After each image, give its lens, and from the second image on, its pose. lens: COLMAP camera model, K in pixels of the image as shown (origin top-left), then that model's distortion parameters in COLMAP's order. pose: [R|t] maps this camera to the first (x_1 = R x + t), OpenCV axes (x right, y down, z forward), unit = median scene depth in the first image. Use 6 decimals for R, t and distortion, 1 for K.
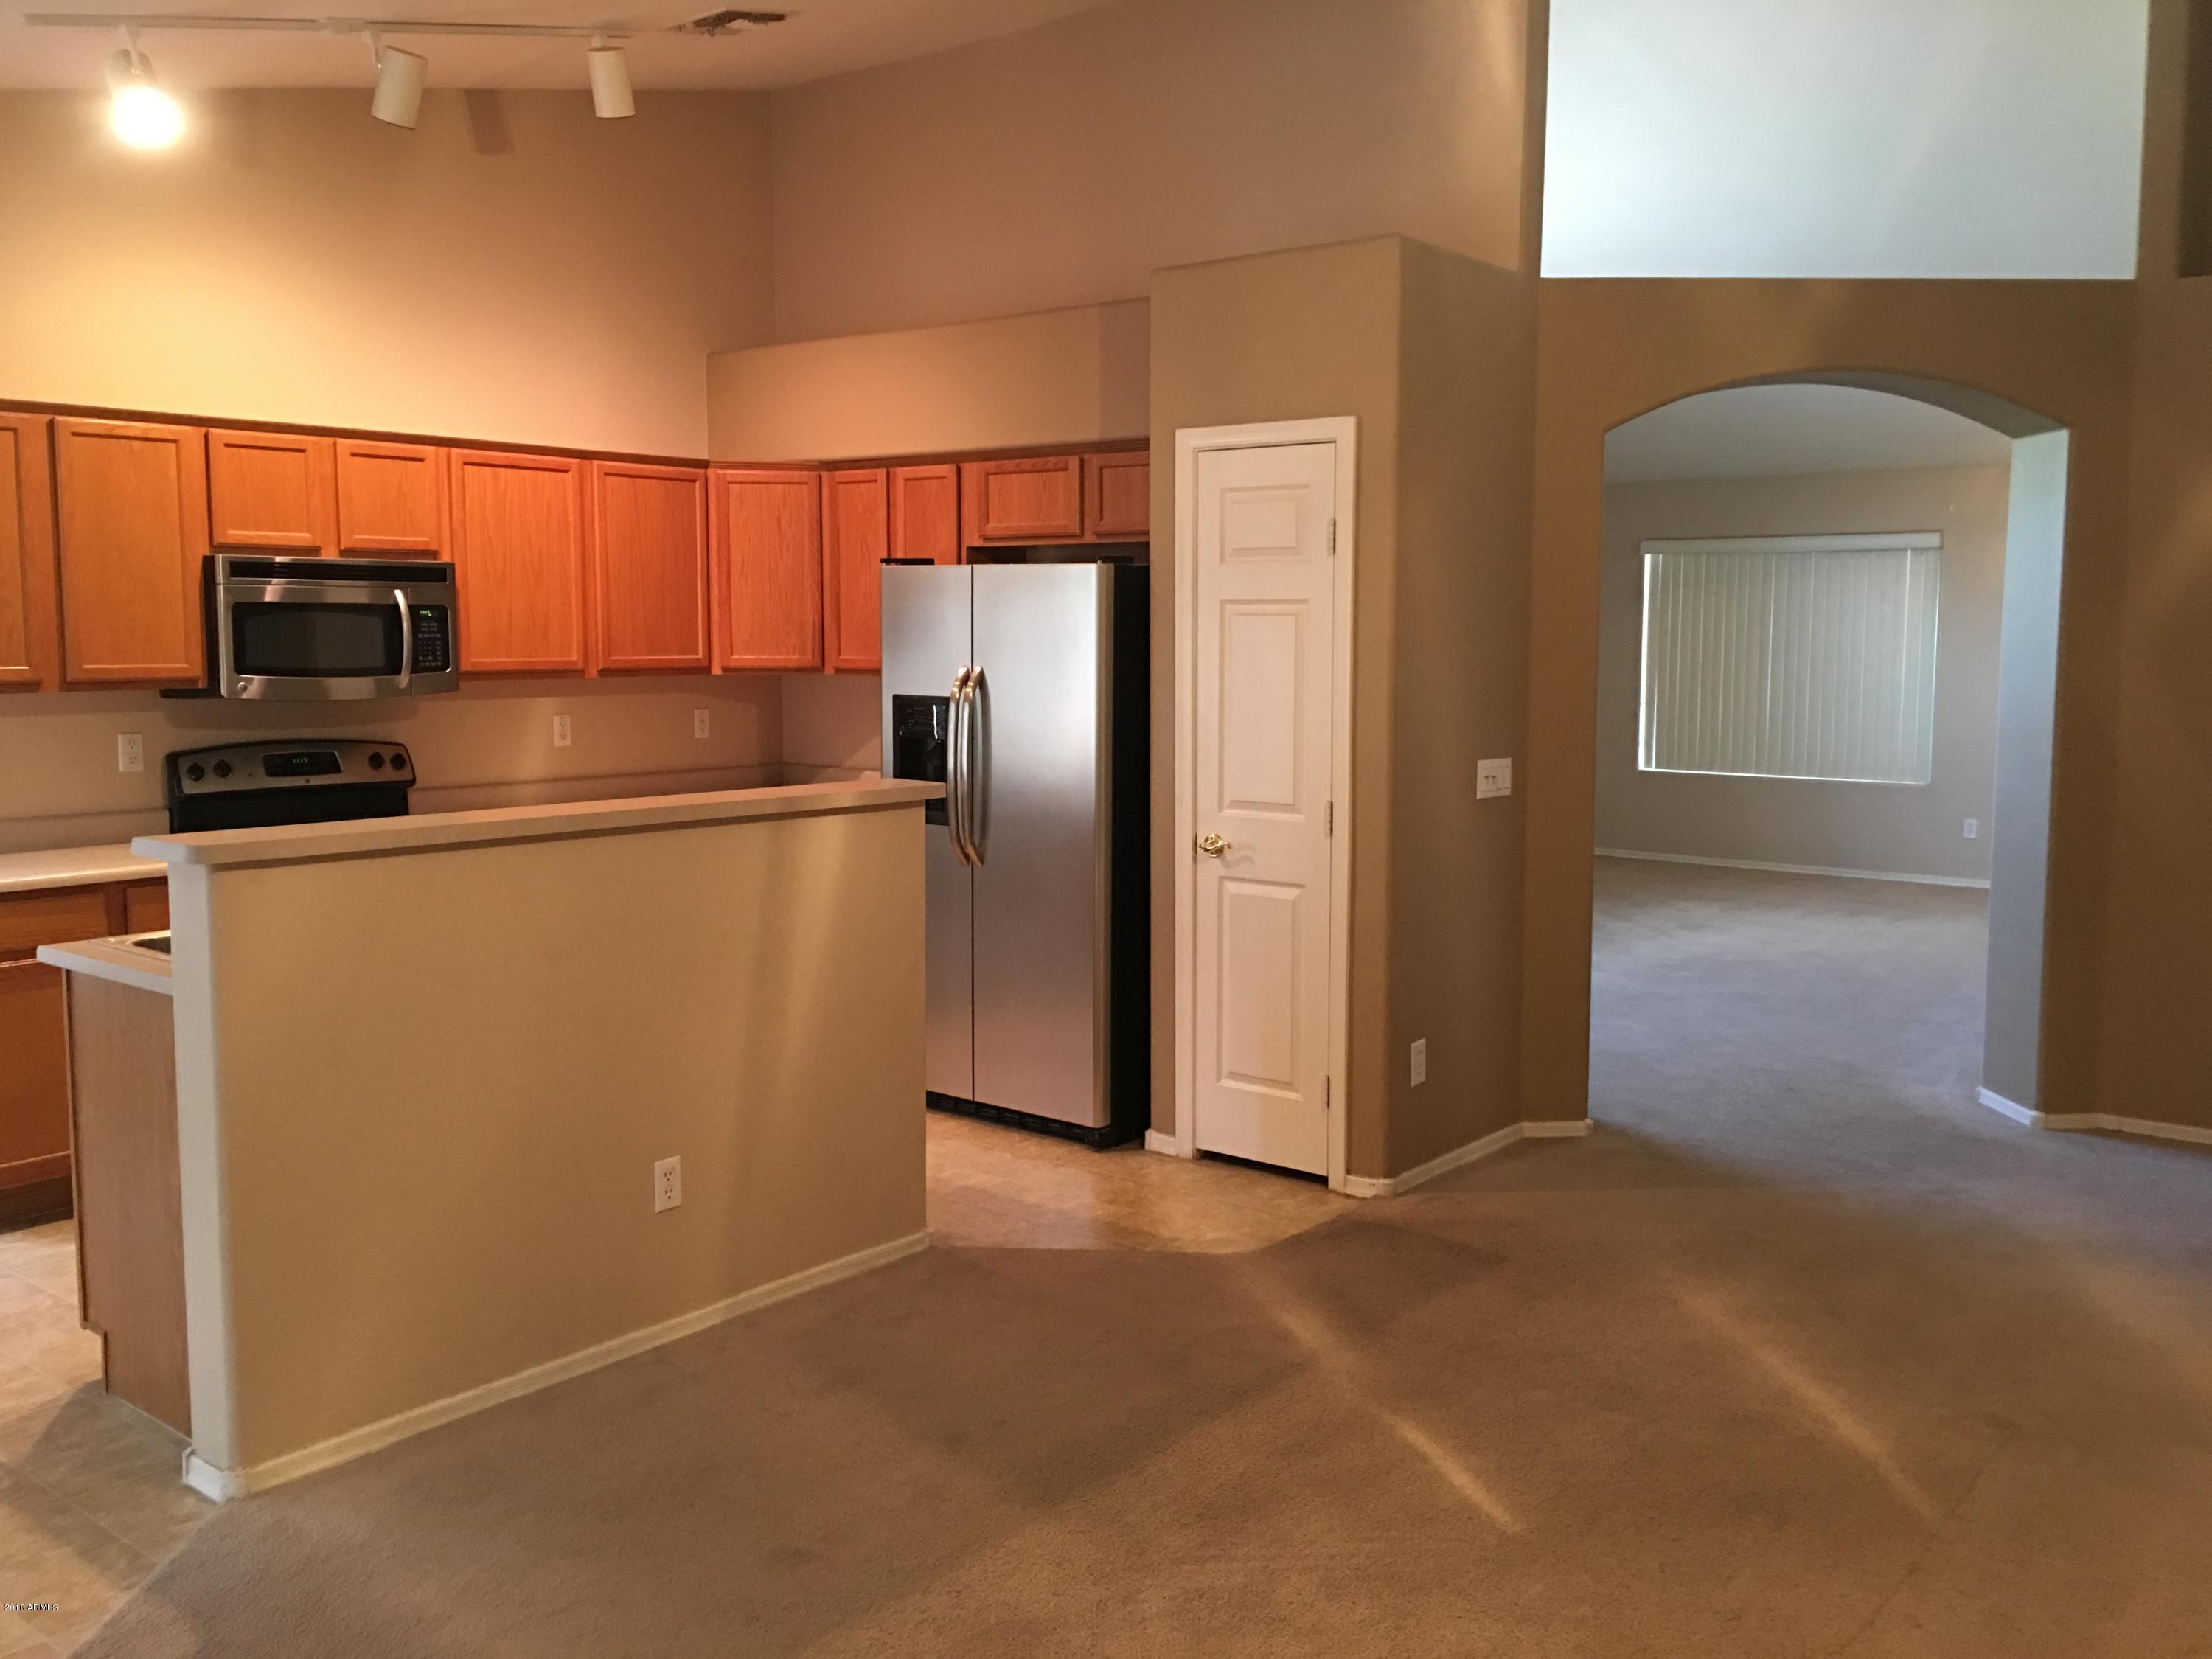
lens RADIAL K [[1875.9, 0, 1105.9], [0, 1875.9, 806.4], [0, 0, 1]] dist [0.074183, -0.122517]
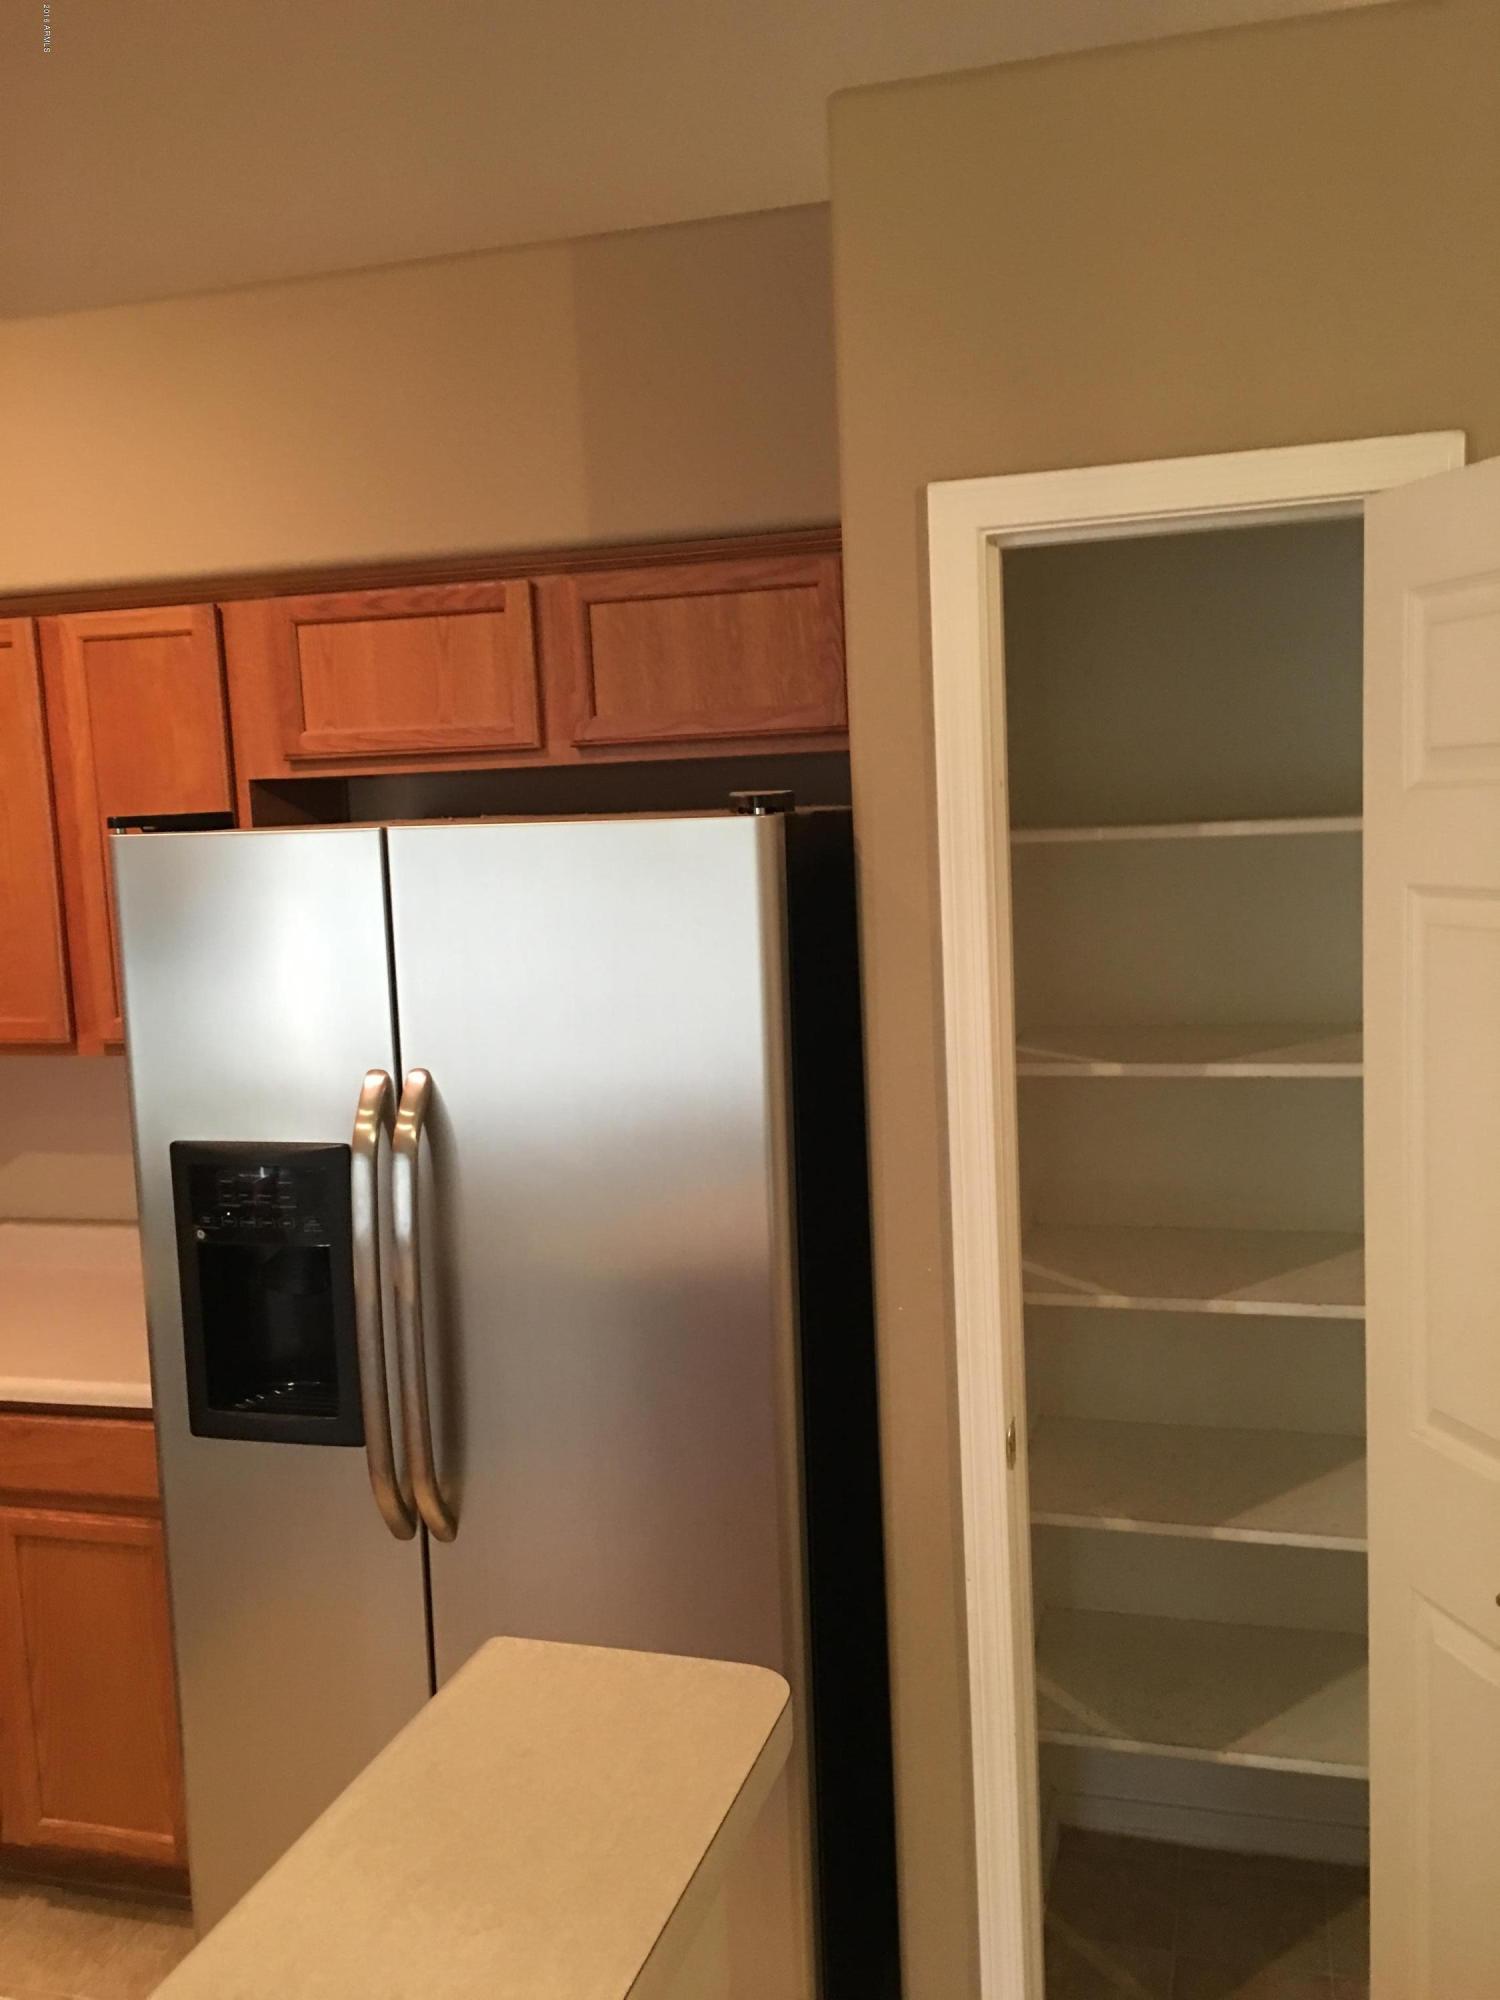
lens RADIAL K [[1735.4, 0, 762.4], [0, 1735.4, 998.7], [0, 0, 1]] dist [0.136443, -0.257555]
pose [[0.924617, -0.083079, 0.371727, -0.136904], [0.082097, 0.996453, 0.018498, -0.089338], [-0.371945, 0.013415, 0.928158, 0.599860]]
